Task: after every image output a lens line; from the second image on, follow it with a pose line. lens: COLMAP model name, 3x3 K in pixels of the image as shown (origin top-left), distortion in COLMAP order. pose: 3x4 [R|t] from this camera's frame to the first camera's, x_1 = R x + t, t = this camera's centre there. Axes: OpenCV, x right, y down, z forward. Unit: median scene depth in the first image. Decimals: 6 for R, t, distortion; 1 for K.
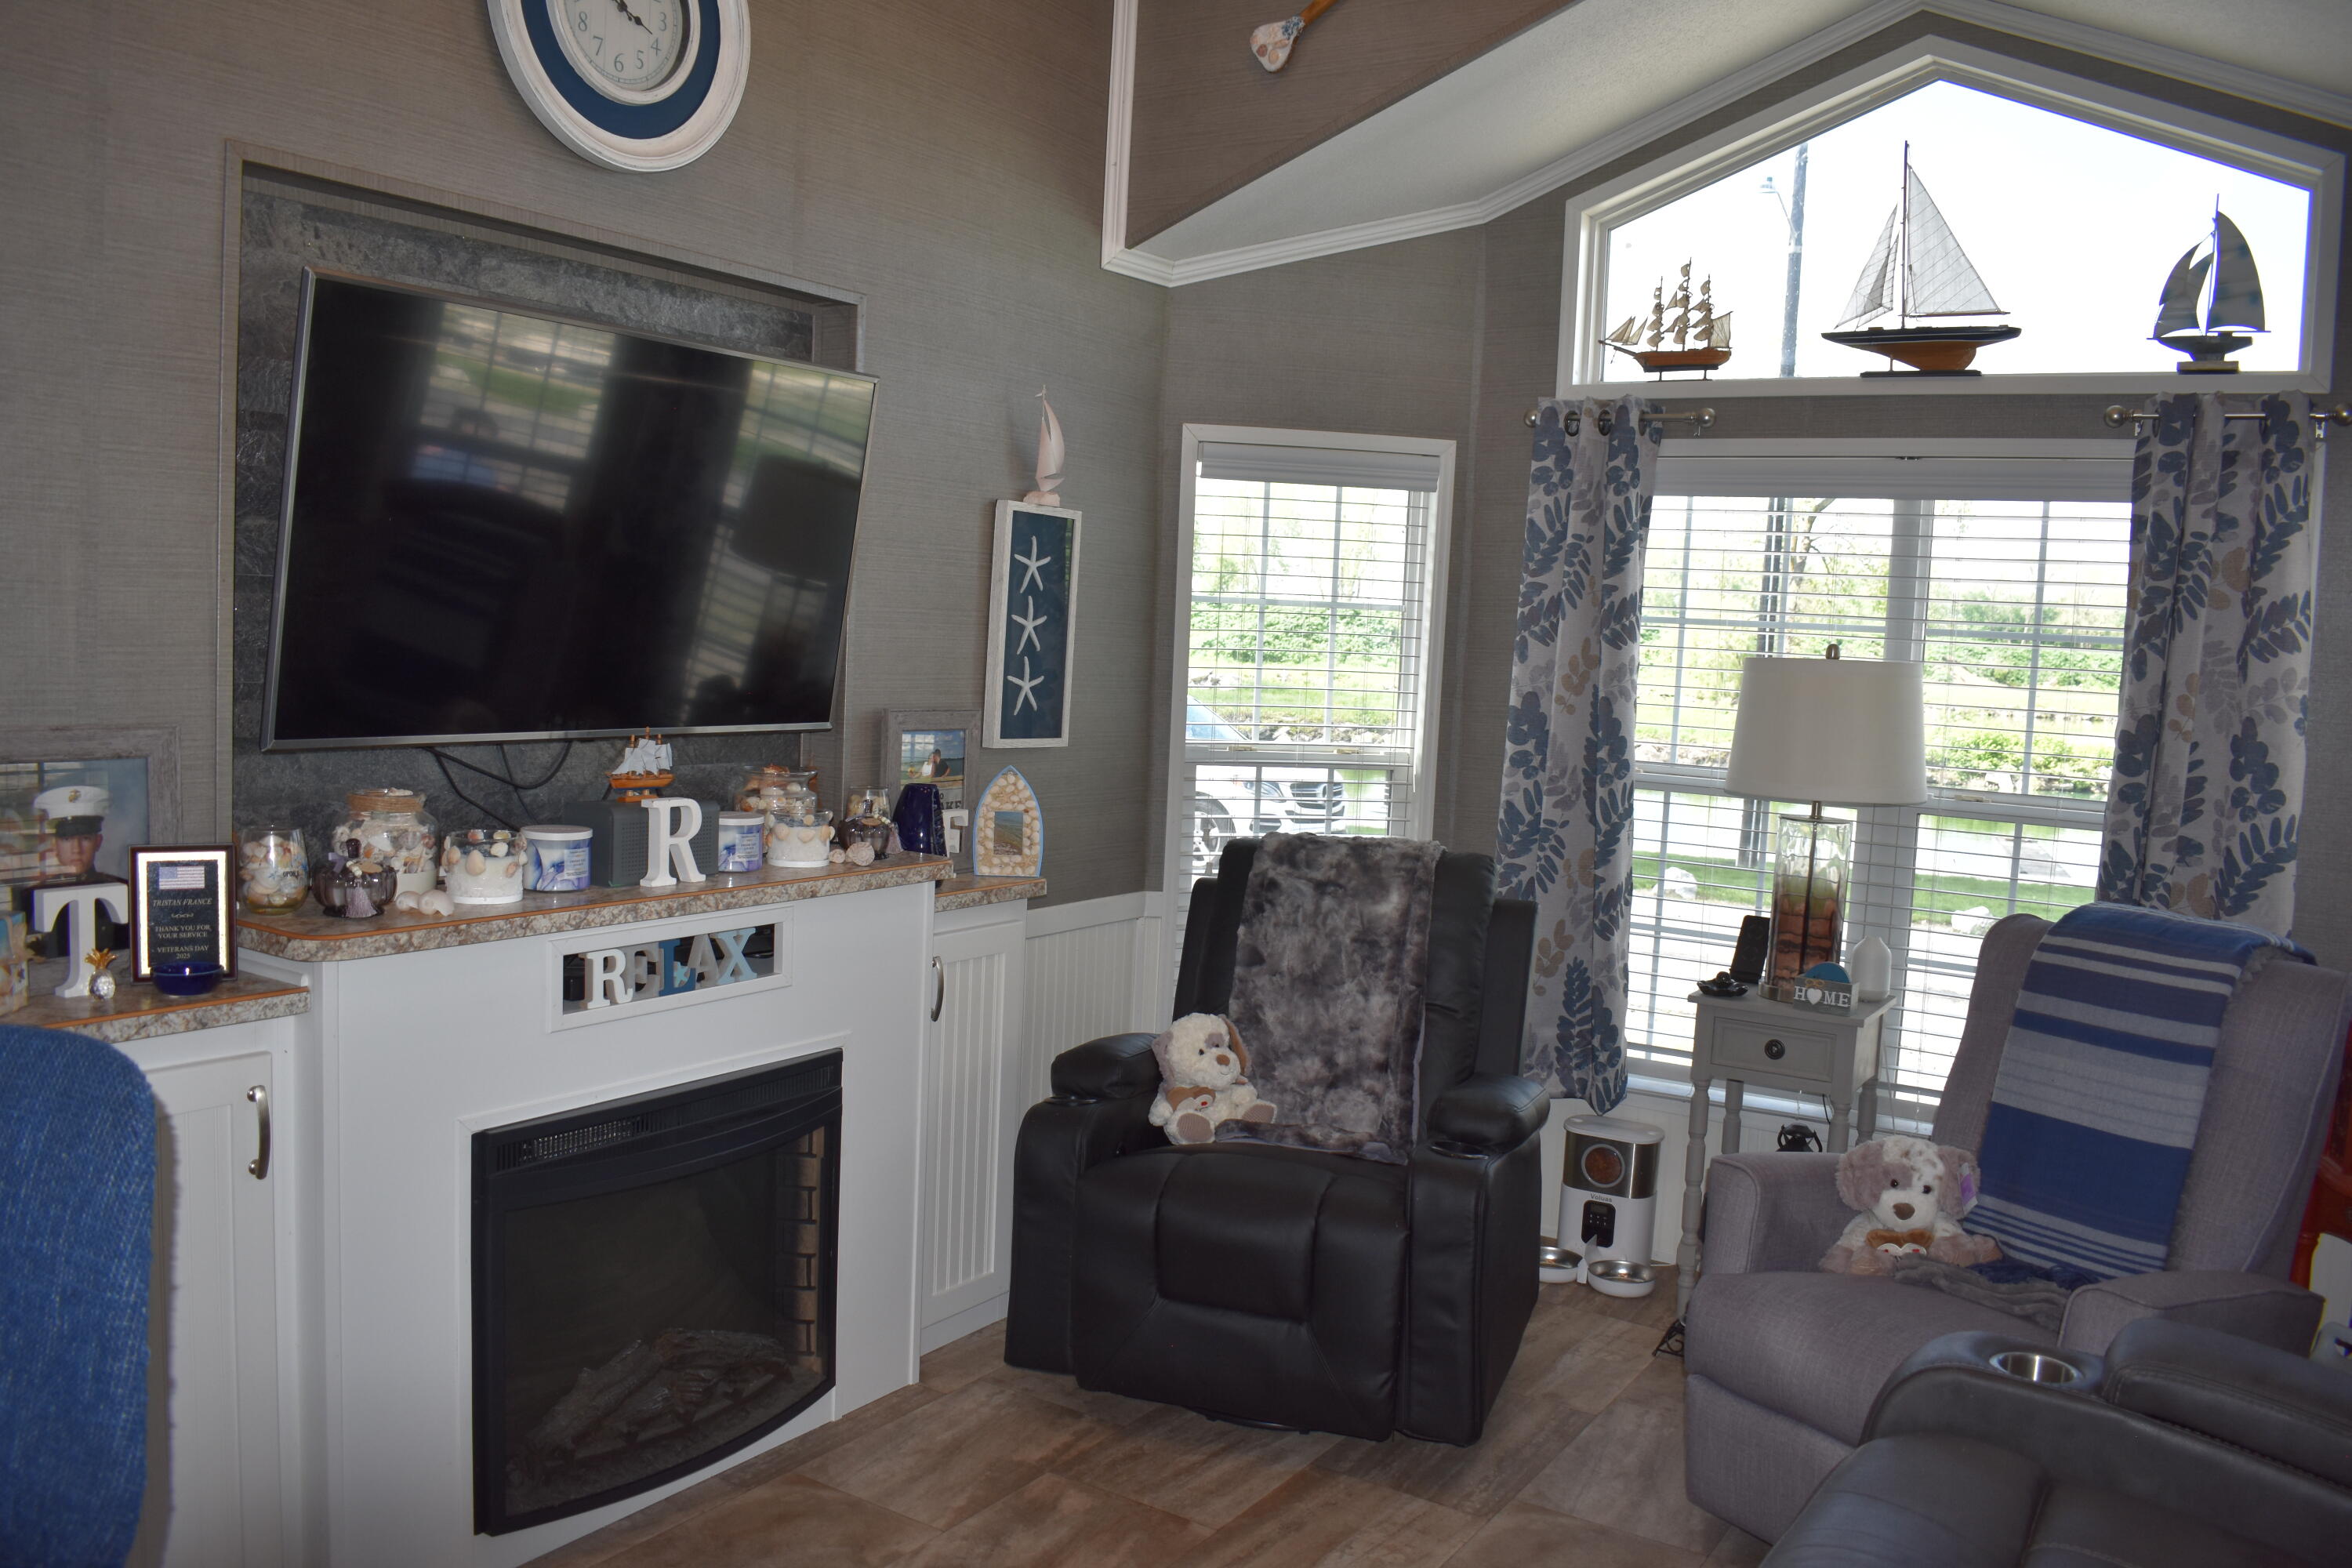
lens RADIAL K [[1831.8, 0, 1187.8], [0, 1831.8, 770.7], [0, 0, 1]] dist [-0.085082, 0.007198]
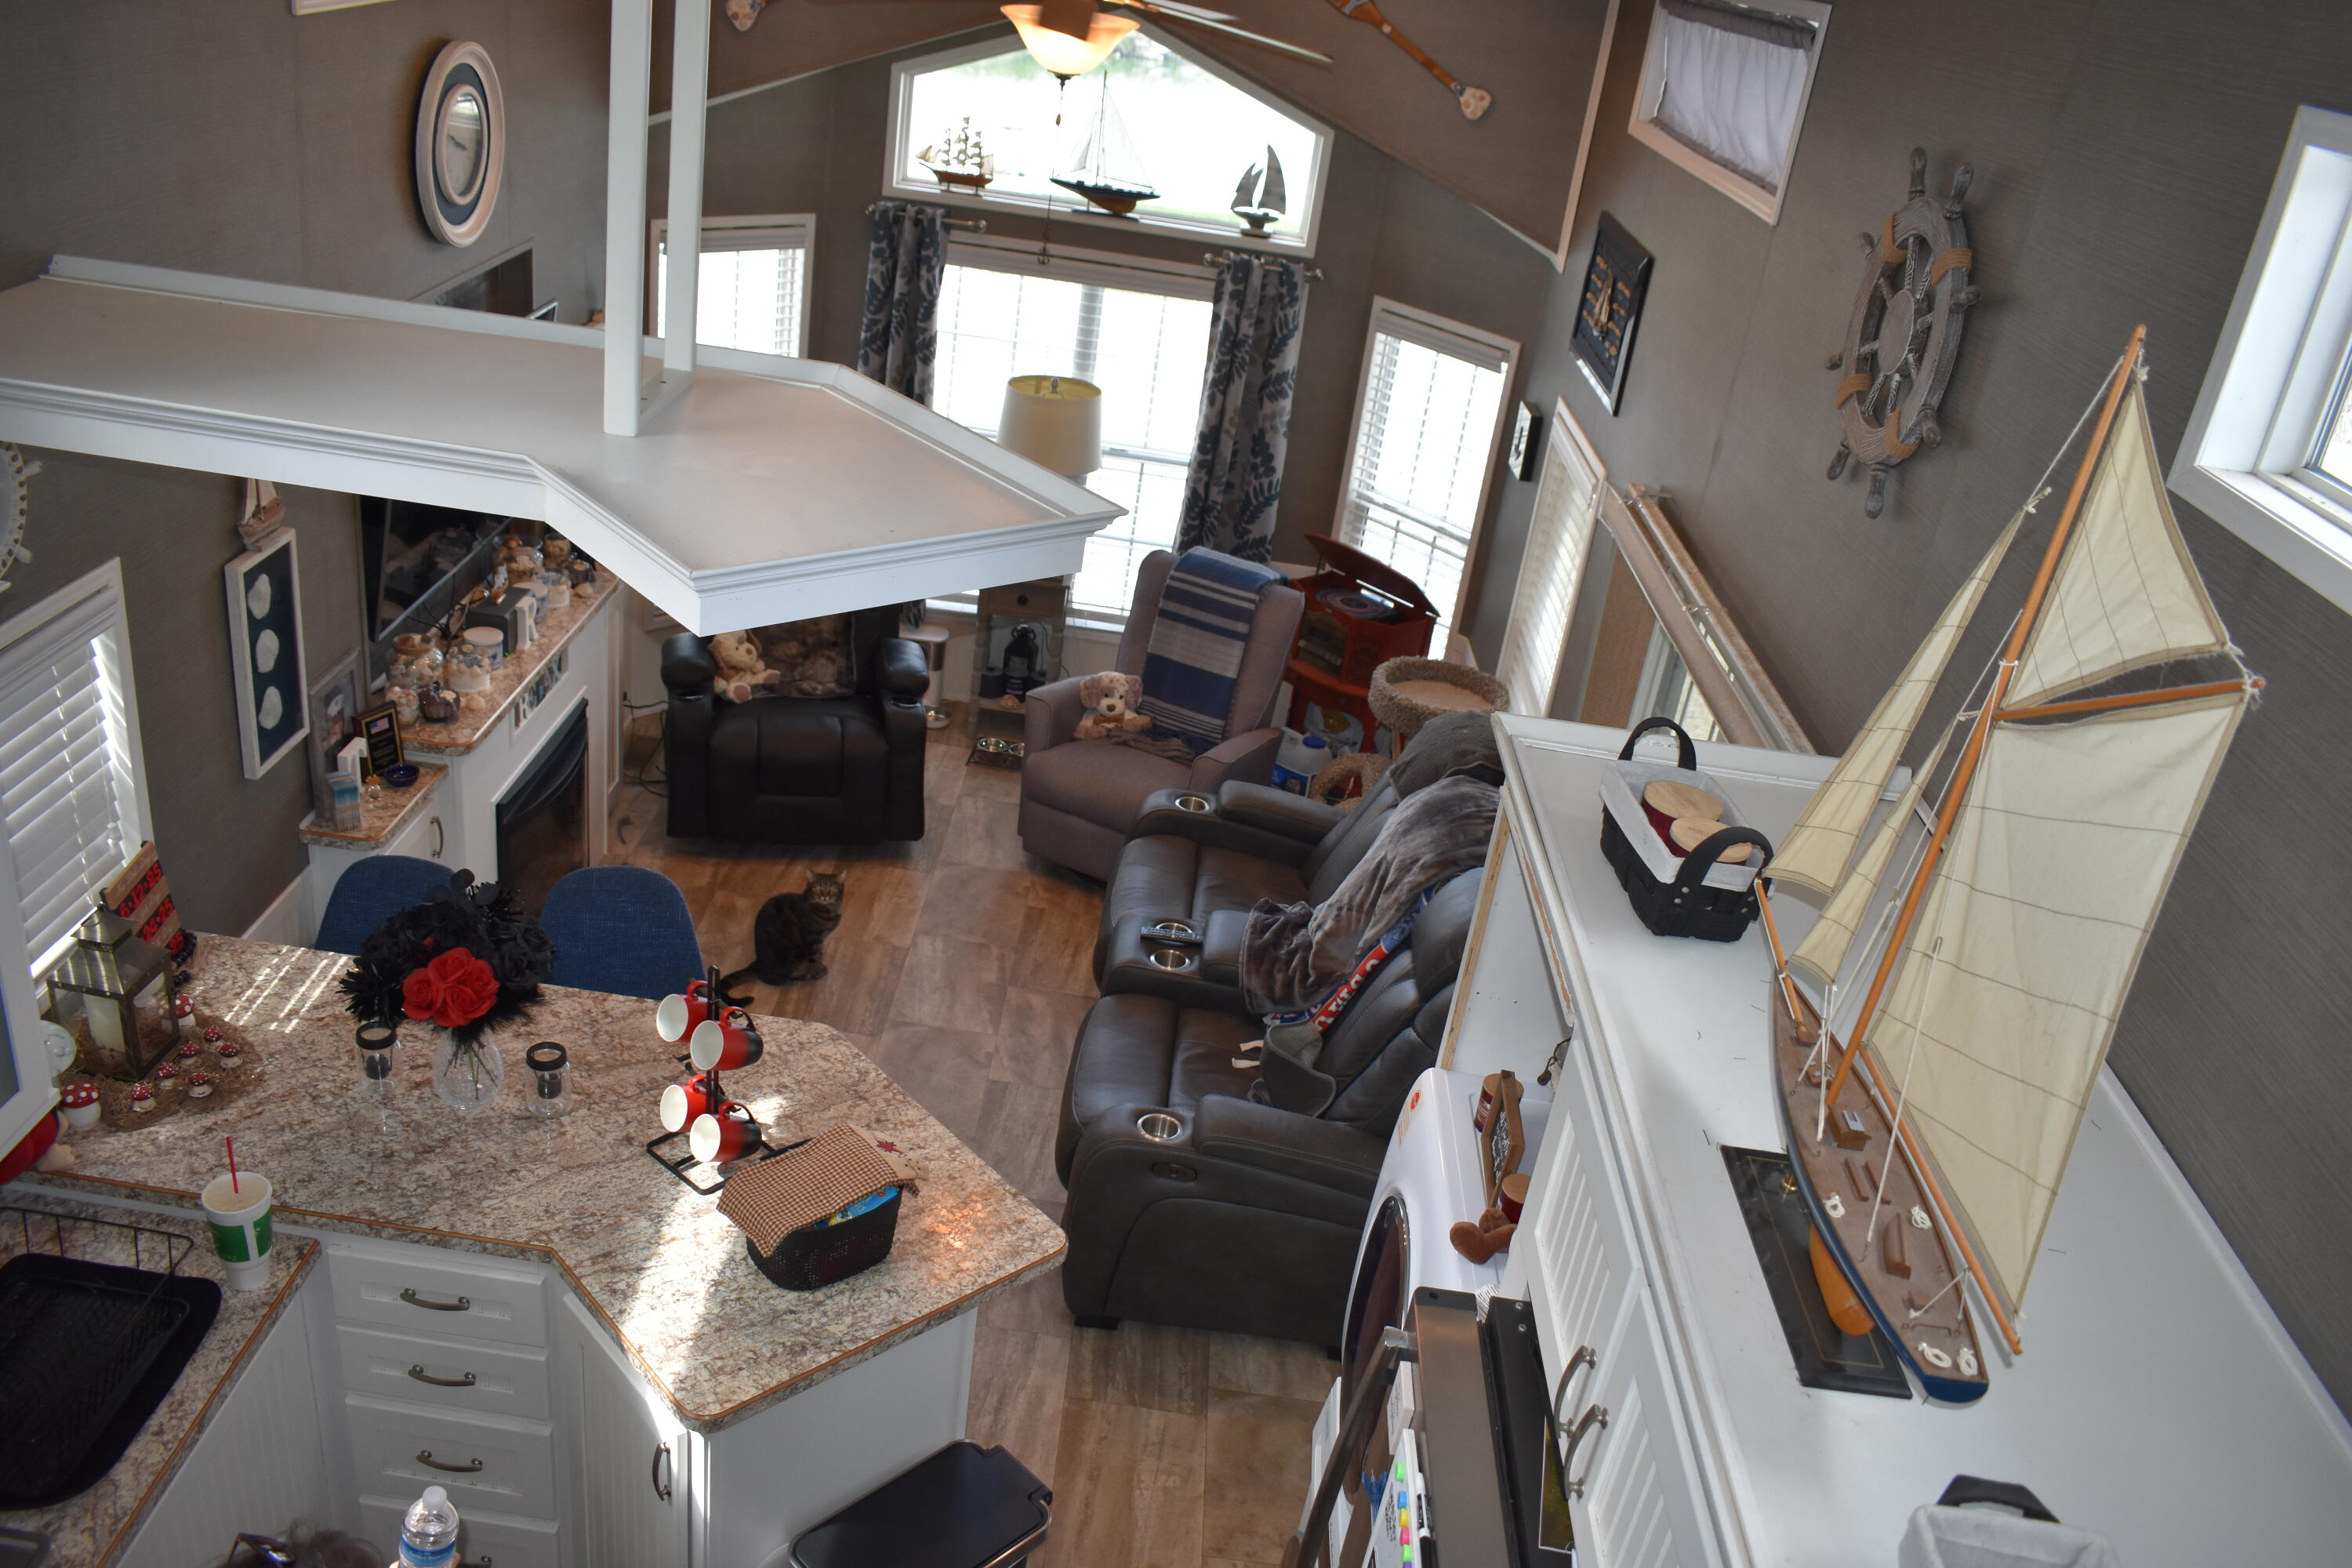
lens RADIAL K [[1831.8, 0, 1175.2], [0, 1831.8, 785.9], [0, 0, 1]] dist [-0.085082, 0.007198]
pose [[0.860143, -0.165717, 0.482382, -0.505236], [-0.053353, 0.911327, 0.408211, -0.472628], [-0.507255, -0.376857, 0.775030, -0.639090]]
